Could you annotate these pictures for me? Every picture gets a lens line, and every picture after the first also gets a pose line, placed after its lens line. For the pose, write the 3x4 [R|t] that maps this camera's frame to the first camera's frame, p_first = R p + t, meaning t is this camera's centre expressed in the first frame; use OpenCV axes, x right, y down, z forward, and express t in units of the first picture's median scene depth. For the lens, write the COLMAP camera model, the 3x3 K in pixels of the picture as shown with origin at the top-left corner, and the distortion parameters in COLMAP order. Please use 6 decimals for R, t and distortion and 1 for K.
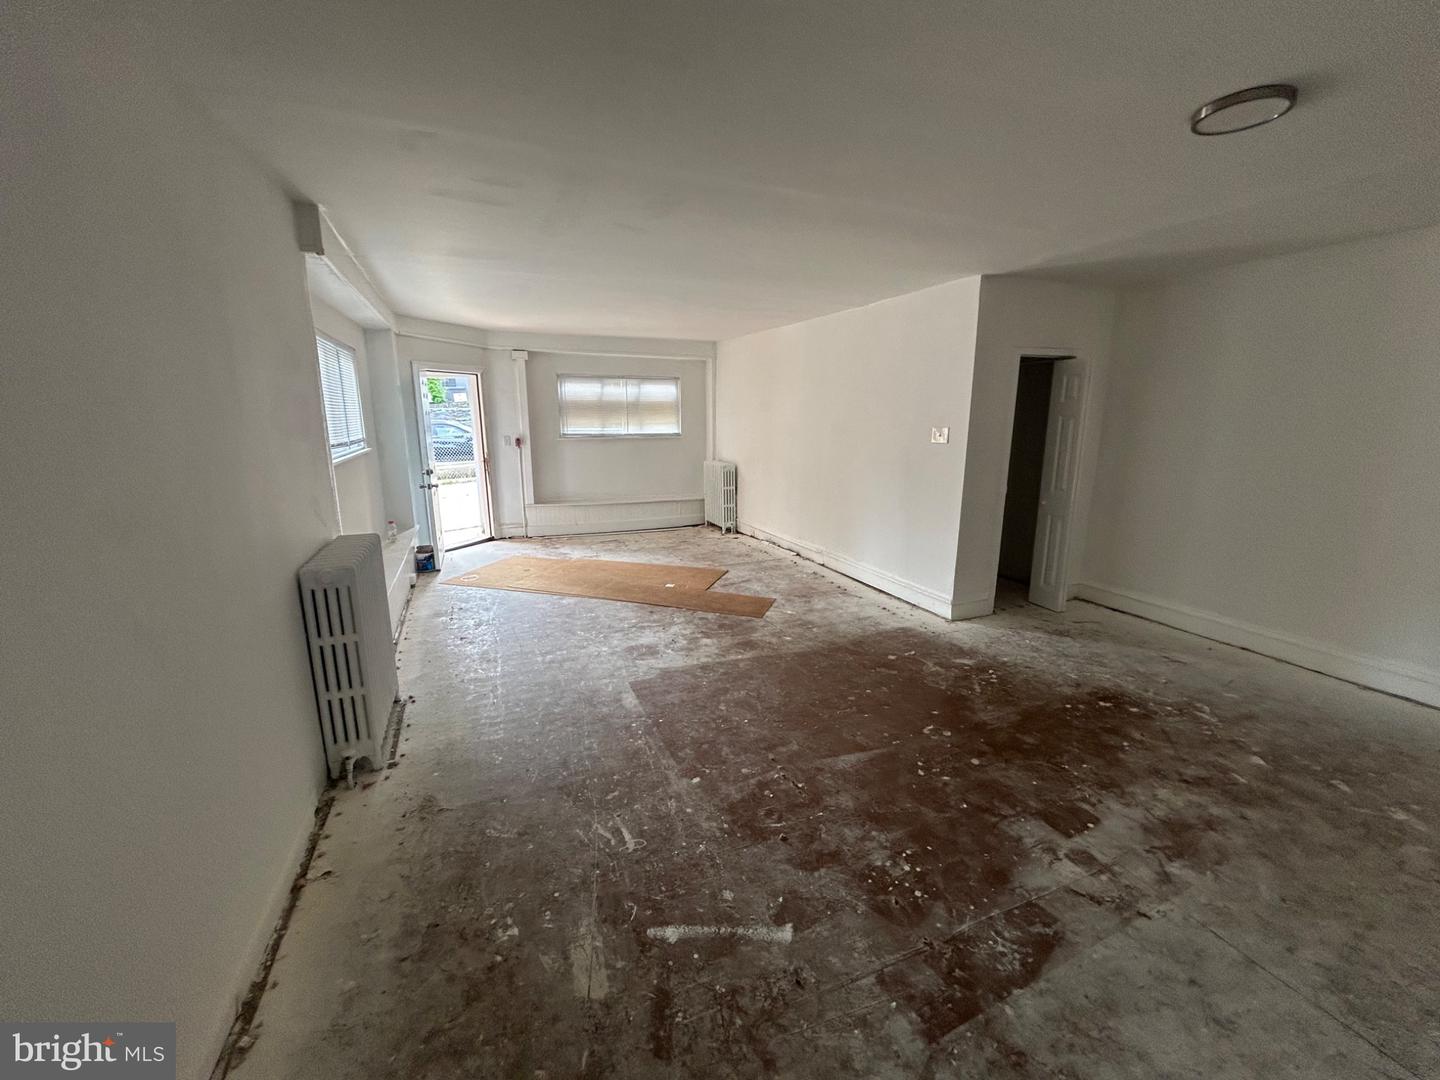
lens RADIAL K [[584.5, 0, 718.0], [0, 584.5, 543.4], [0, 0, 1]] dist [-0.002799, 0.001400]
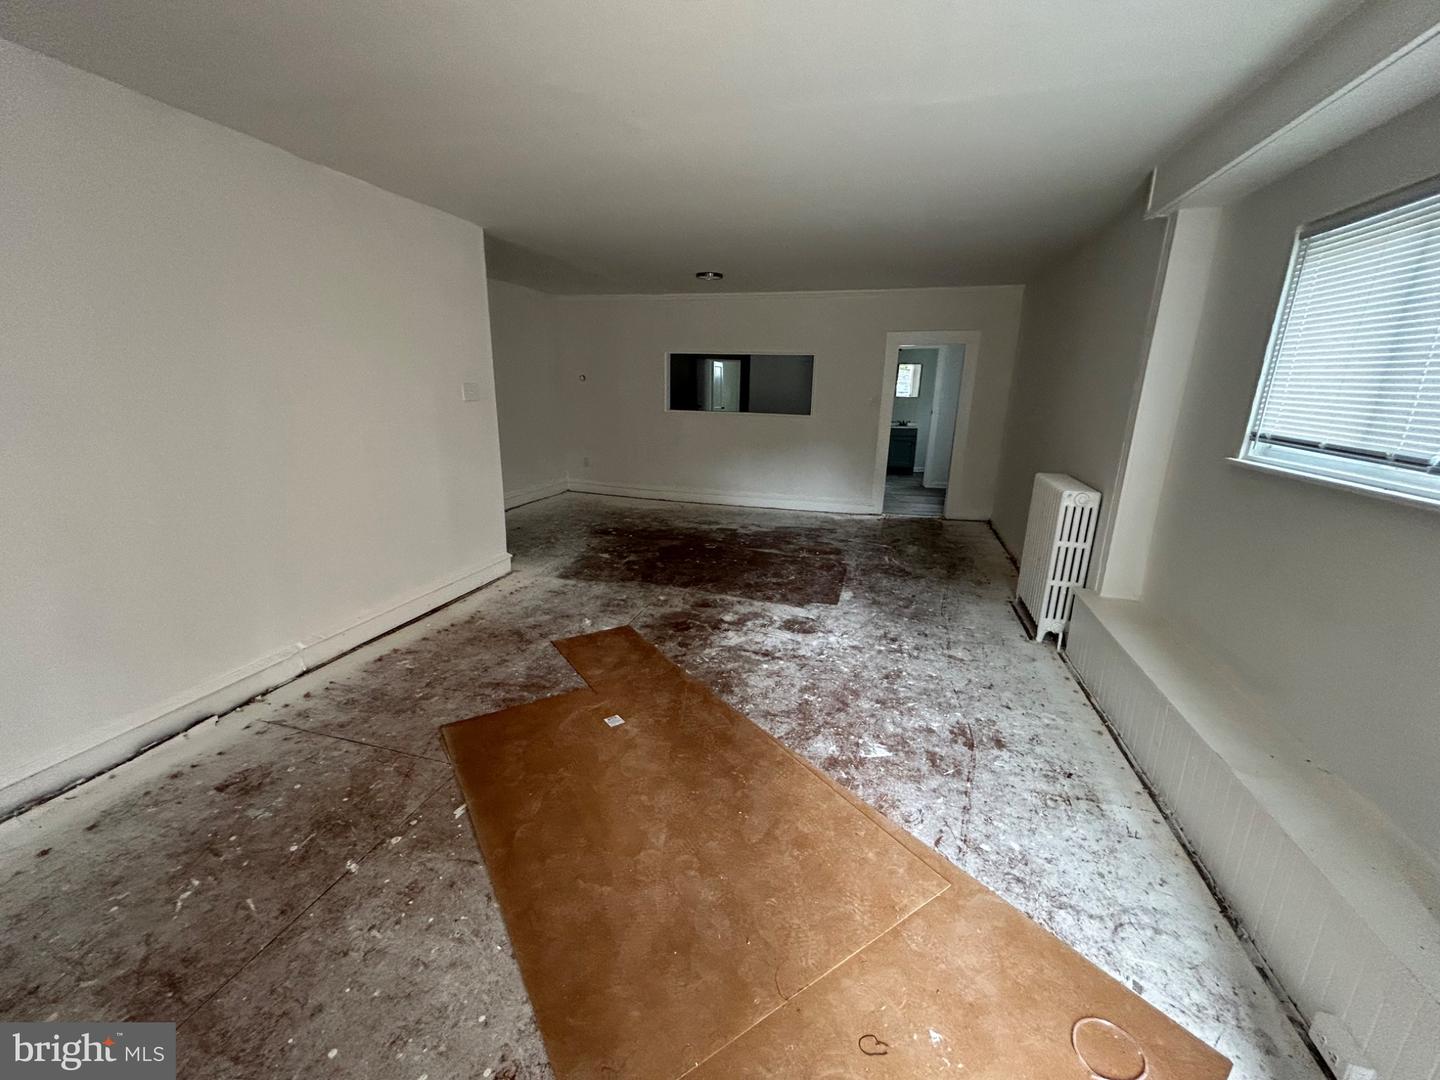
lens RADIAL K [[584.5, 0, 717.1], [0, 584.5, 538.5], [0, 0, 1]] dist [-0.002799, 0.001400]
pose [[-0.779565, -0.180079, 0.599875, -0.537573], [0.113690, 0.901178, 0.418274, -0.338986], [-0.615916, 0.394272, -0.682053, 1.572619]]
